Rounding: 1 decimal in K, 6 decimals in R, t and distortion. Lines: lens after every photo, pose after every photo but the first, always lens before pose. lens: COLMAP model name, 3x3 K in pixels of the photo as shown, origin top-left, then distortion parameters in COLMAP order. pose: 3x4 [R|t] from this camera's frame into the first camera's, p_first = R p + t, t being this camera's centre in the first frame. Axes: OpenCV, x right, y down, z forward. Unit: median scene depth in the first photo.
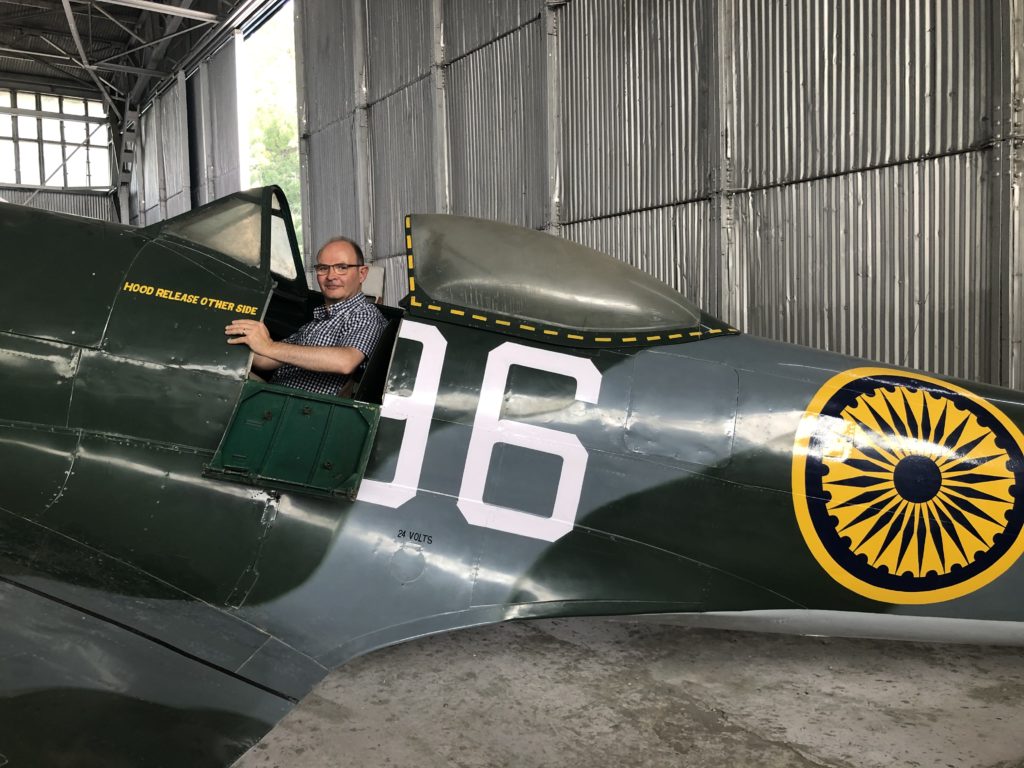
lens RADIAL K [[827.6, 0, 512.0], [0, 827.6, 384.0], [0, 0, 1]] dist [-0.010794, -0.015642]
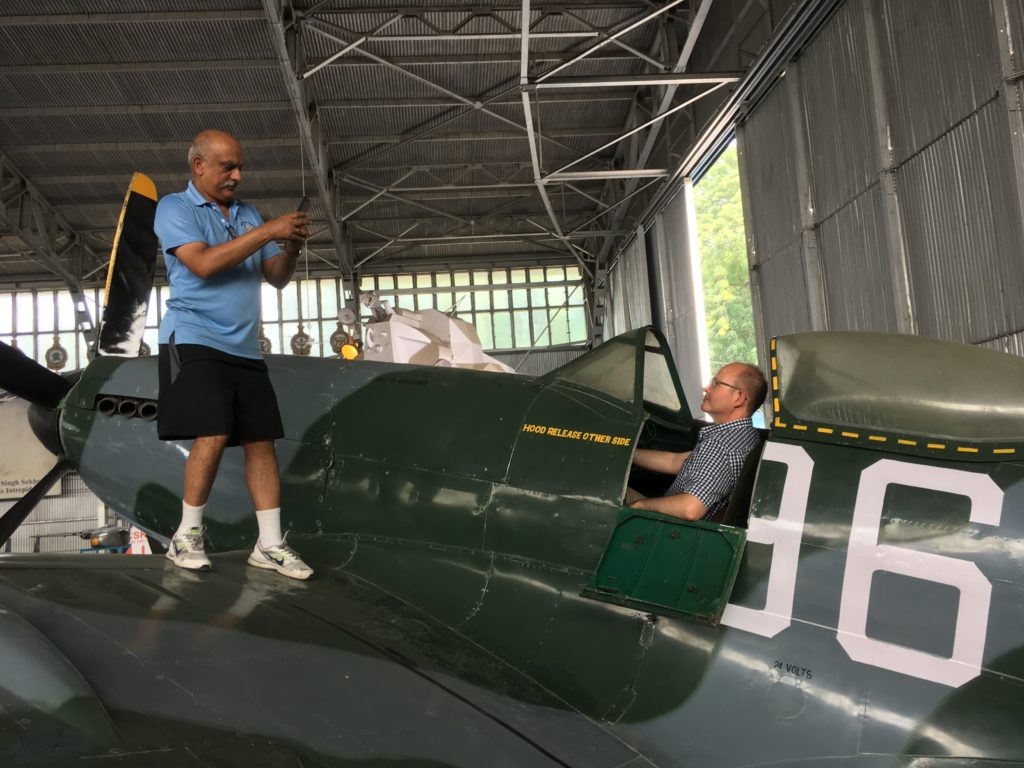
lens RADIAL K [[869.3, 0, 511.7], [0, 869.3, 416.7], [0, 0, 1]] dist [-0.005215, -0.076007]
pose [[0.843676, -0.075429, -0.531528, 0.155830], [0.009709, 0.992062, -0.125372, 0.018285], [0.536766, 0.100612, 0.837711, -0.029188]]
